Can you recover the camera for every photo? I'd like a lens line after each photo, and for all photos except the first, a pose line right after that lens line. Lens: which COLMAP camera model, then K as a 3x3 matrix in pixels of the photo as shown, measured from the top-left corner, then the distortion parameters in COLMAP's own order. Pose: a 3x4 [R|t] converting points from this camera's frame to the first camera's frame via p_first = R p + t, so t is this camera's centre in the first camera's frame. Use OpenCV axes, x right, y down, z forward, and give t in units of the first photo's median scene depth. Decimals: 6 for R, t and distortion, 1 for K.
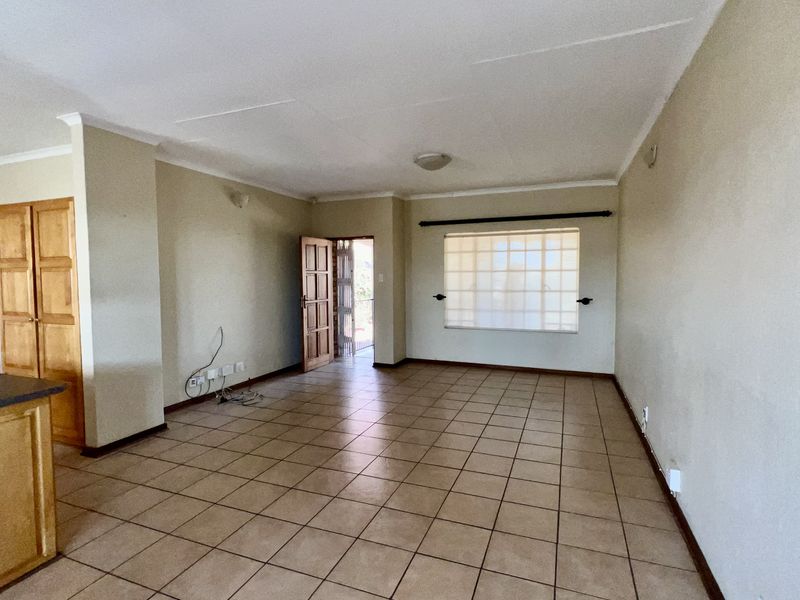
lens RADIAL K [[427.0, 0, 398.5], [0, 427.0, 296.5], [0, 0, 1]] dist [0.003417, 0.000097]
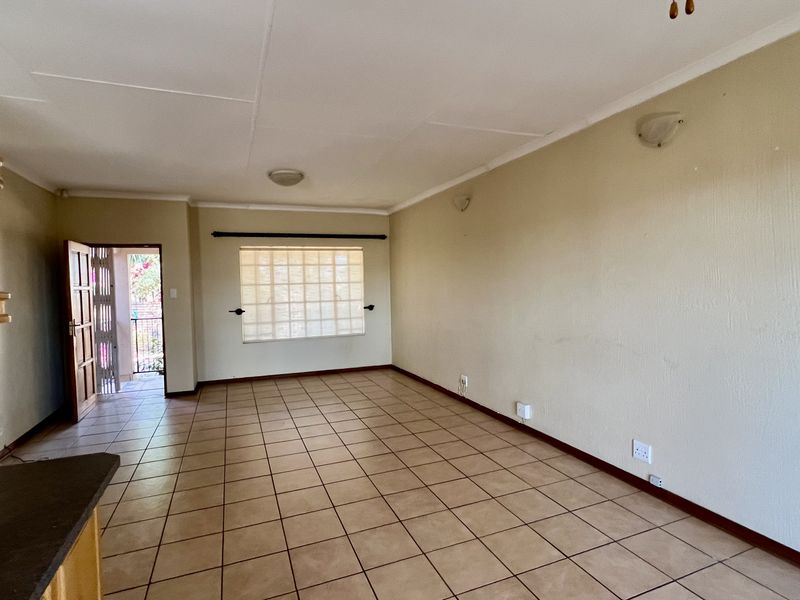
lens RADIAL K [[427.0, 0, 400.2], [0, 427.0, 300.5], [0, 0, 1]] dist [0.003417, 0.000097]
pose [[0.729332, -0.038312, 0.683087, -0.301904], [0.053323, 0.998577, -0.000926, -0.003703], [-0.682079, 0.037100, 0.730337, 0.051217]]
